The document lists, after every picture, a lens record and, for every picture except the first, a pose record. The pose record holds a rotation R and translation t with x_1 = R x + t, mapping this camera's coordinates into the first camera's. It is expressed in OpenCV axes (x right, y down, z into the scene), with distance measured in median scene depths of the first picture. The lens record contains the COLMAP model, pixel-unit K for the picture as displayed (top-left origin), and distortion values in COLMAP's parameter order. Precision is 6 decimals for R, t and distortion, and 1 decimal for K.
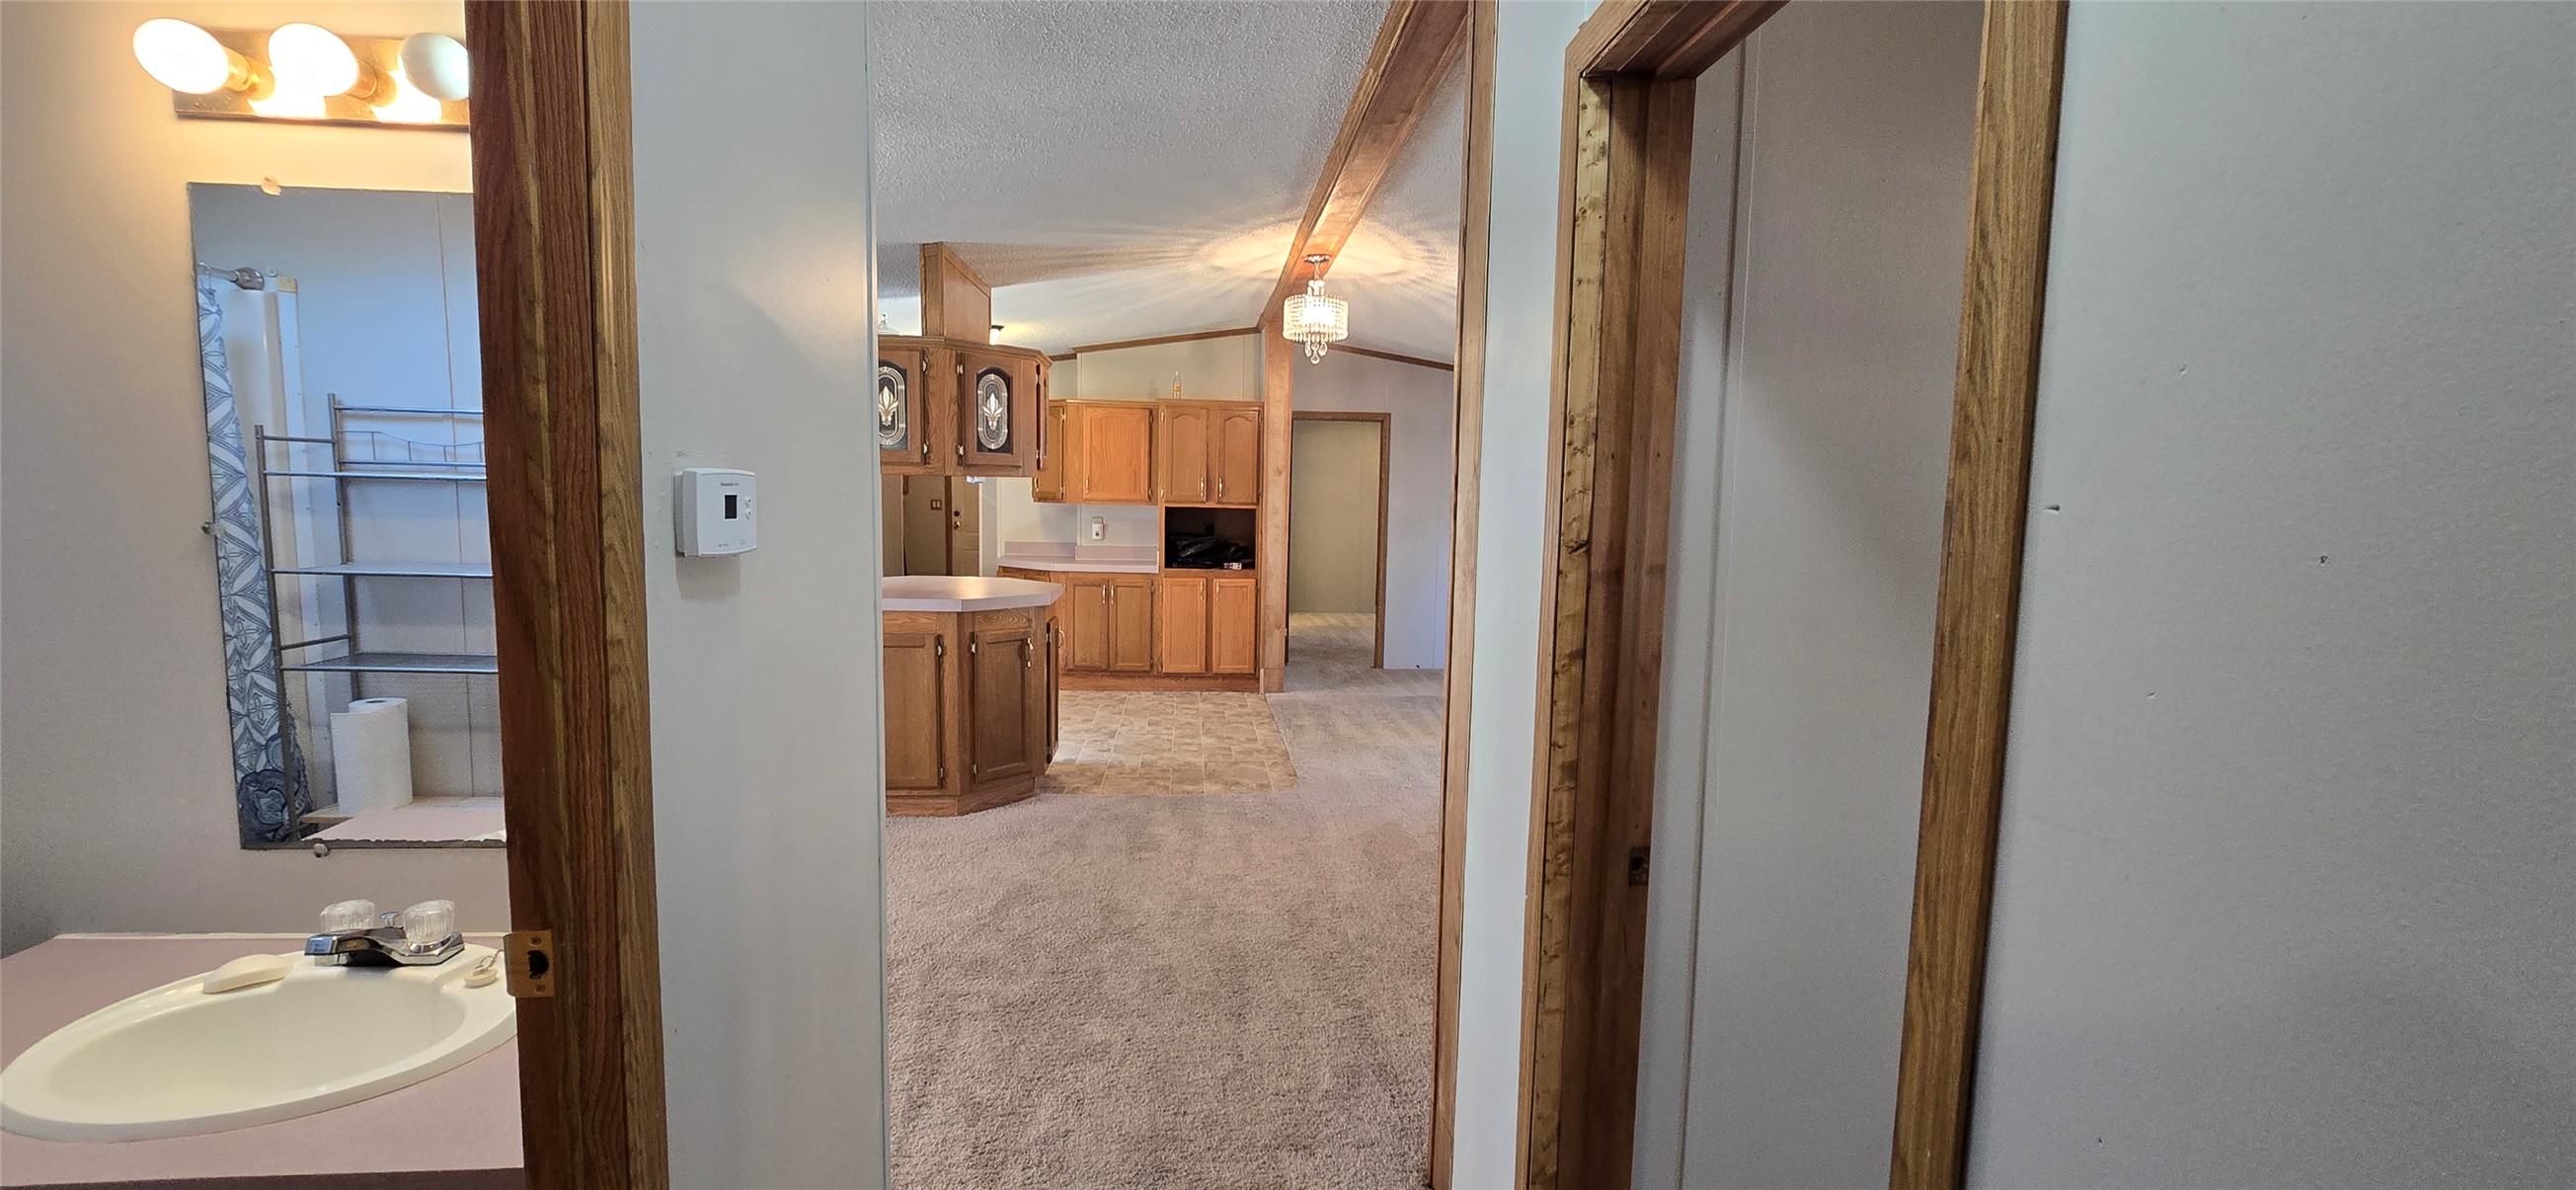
lens RADIAL K [[1053.1, 0, 1315.7], [0, 1053.1, 587.8], [0, 0, 1]] dist [-0.002375, 0.002069]
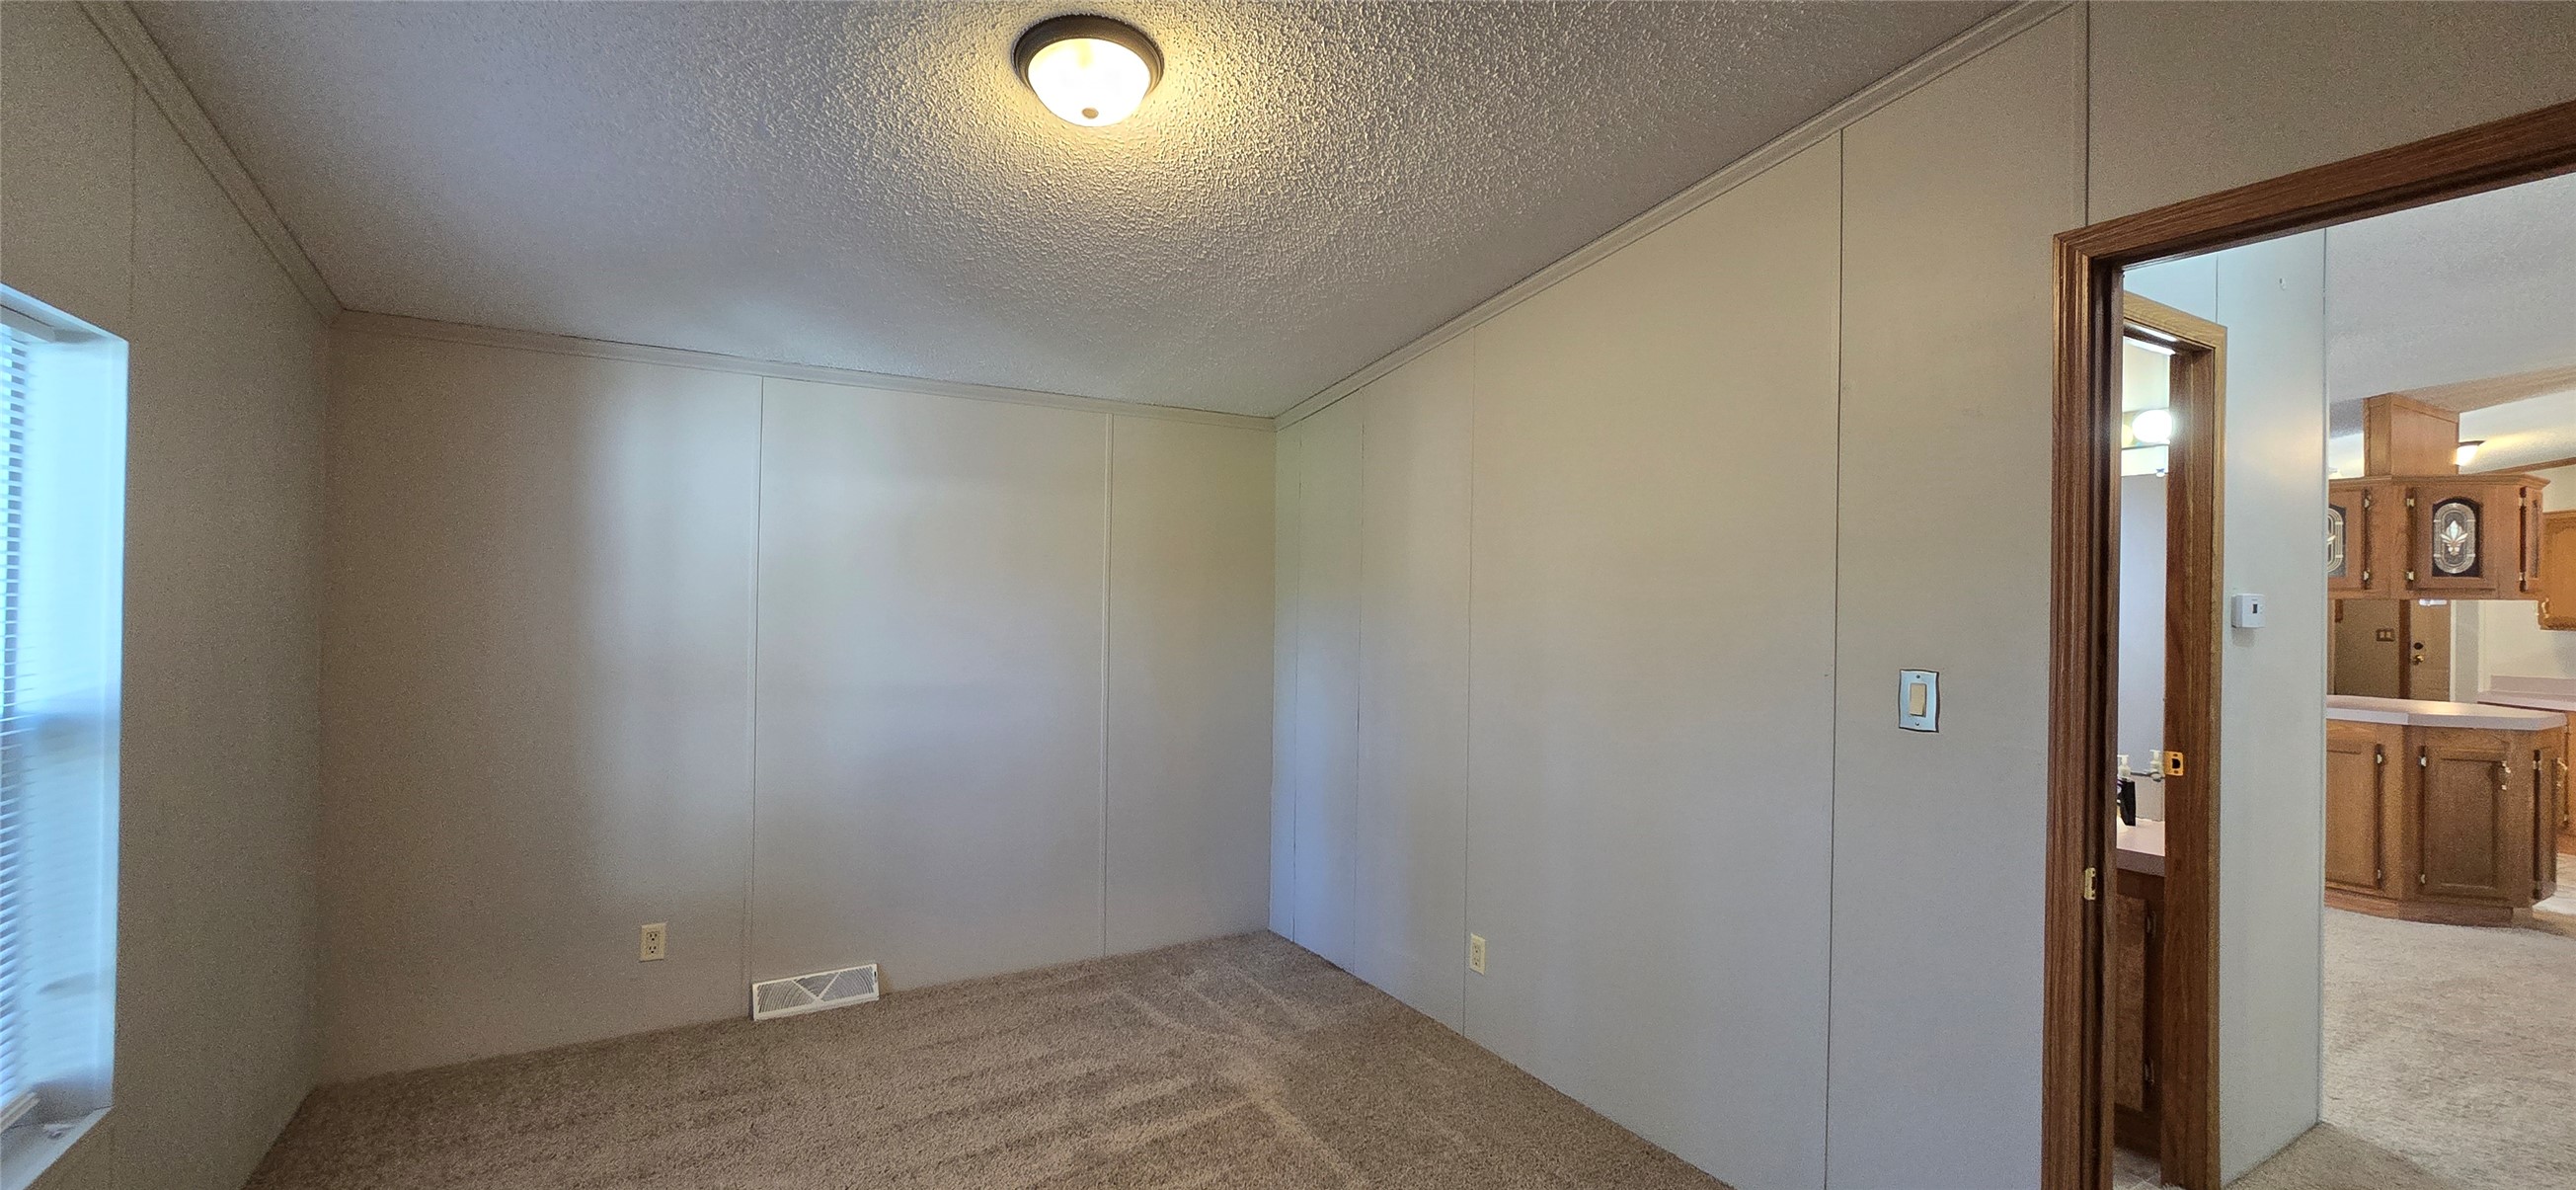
lens RADIAL K [[1053.1, 0, 1274.4], [0, 1053.1, 593.3], [0, 0, 1]] dist [-0.002375, 0.002069]
pose [[0.400229, -0.020392, -0.916188, 0.278236], [-0.088501, 0.994219, -0.060790, 0.084600], [0.912132, 0.105414, 0.396111, -0.733588]]
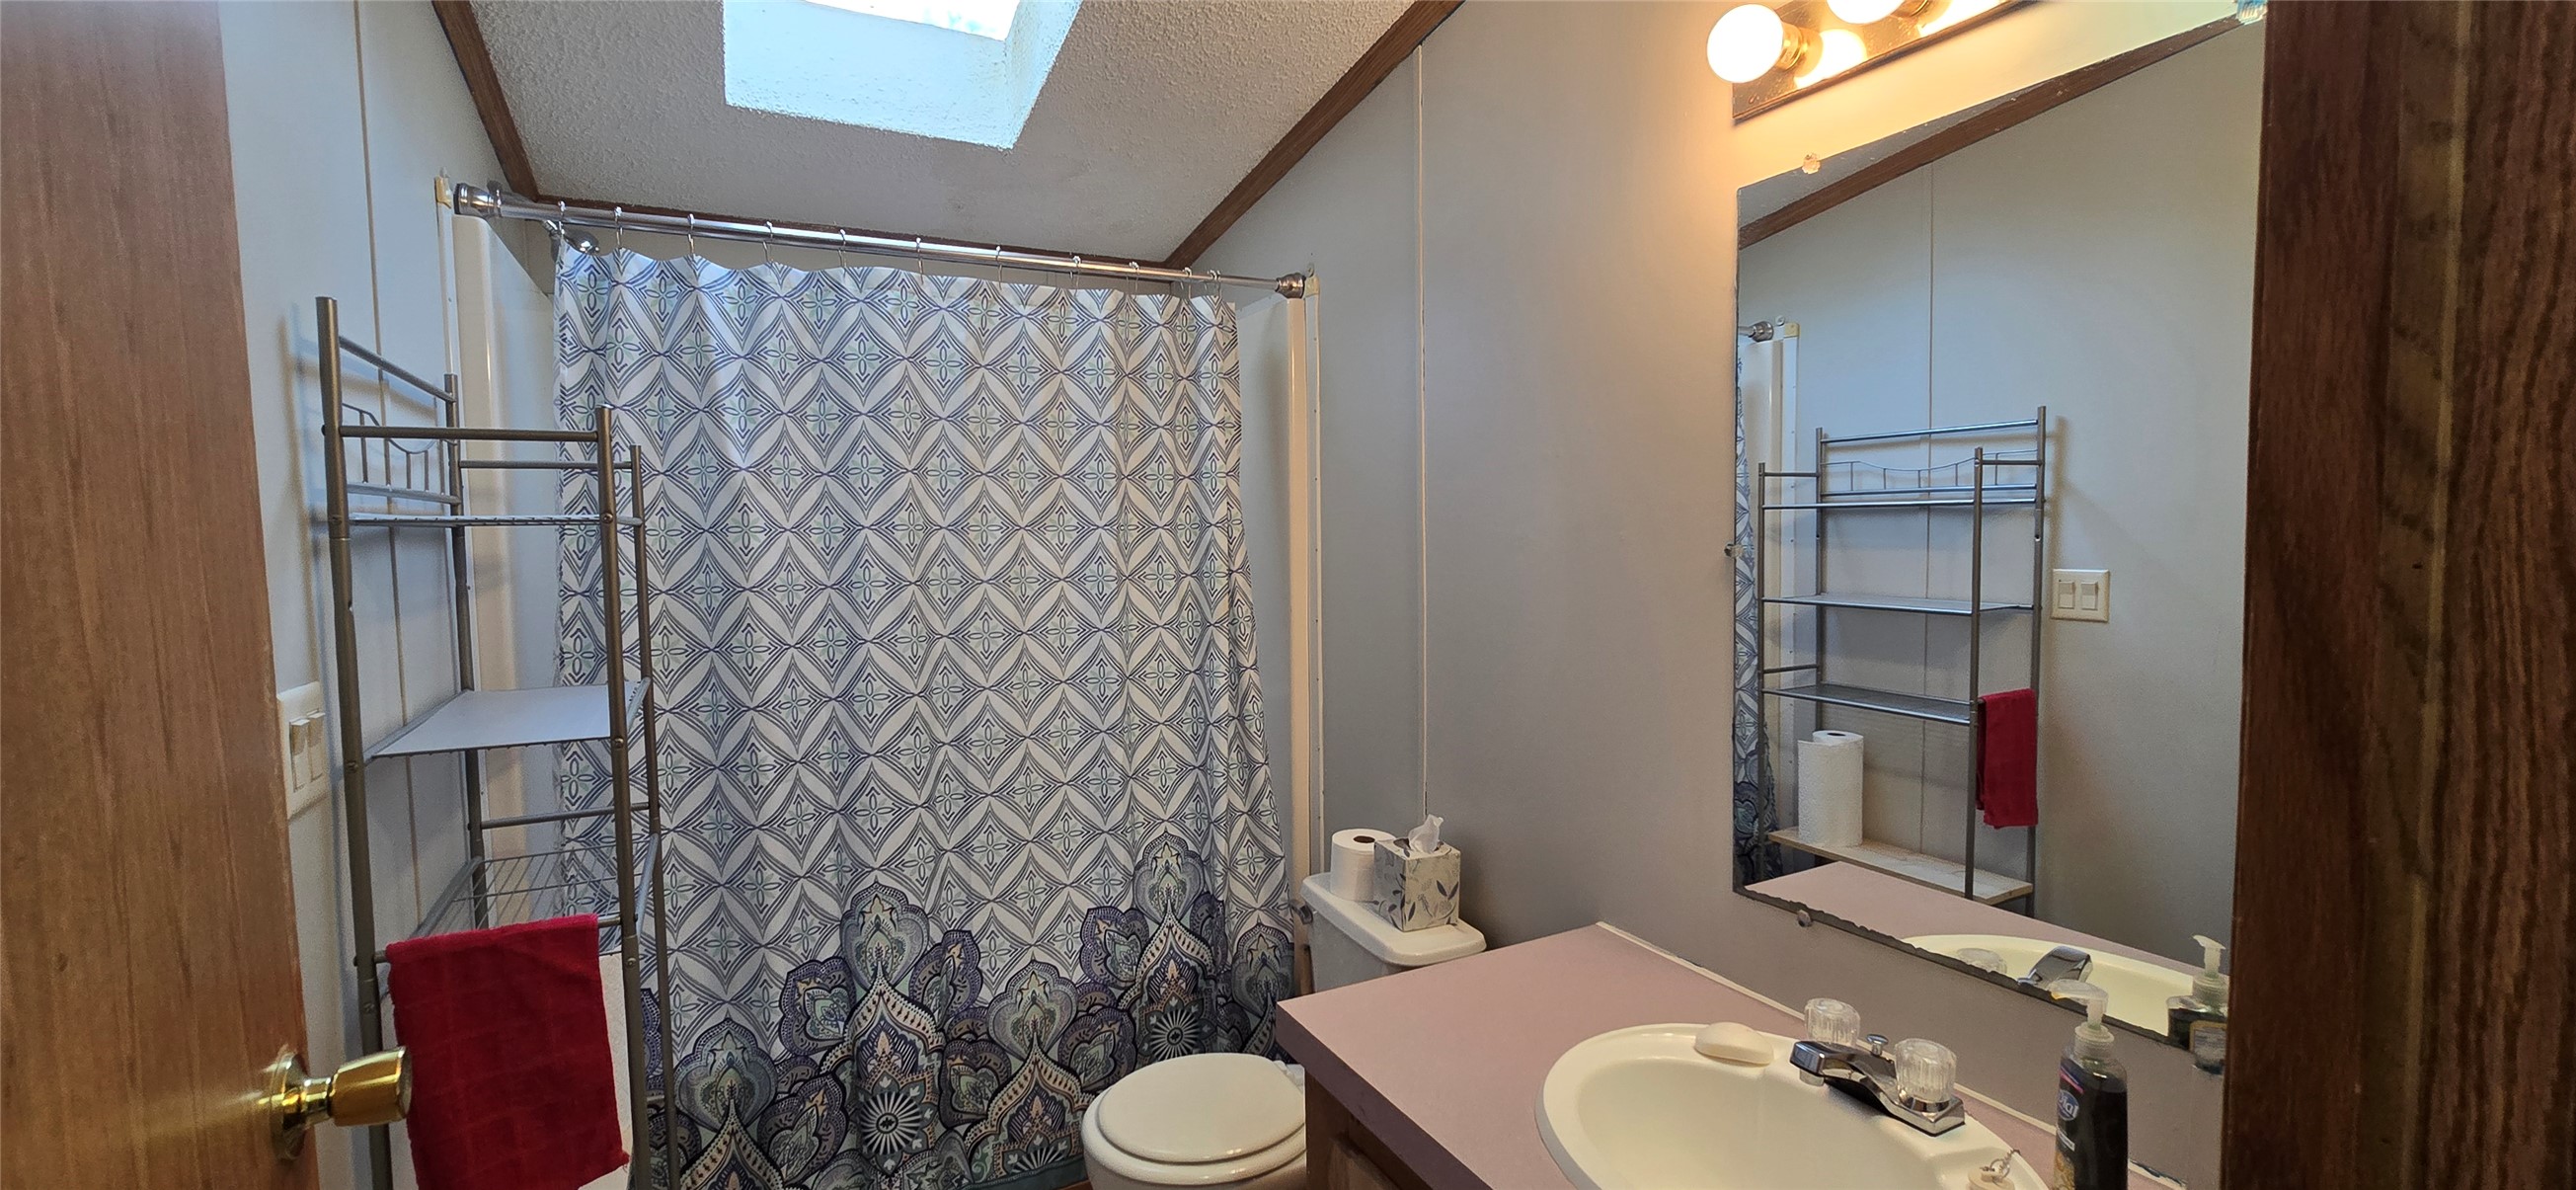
lens RADIAL K [[1053.1, 0, 1210.2], [0, 1053.1, 601.1], [0, 0, 1]] dist [-0.002375, 0.002069]
pose [[0.312208, 0.034799, -0.949376, -0.139576], [-0.058299, 0.998147, 0.017415, 0.000174], [0.948223, 0.049910, 0.313658, 0.122976]]
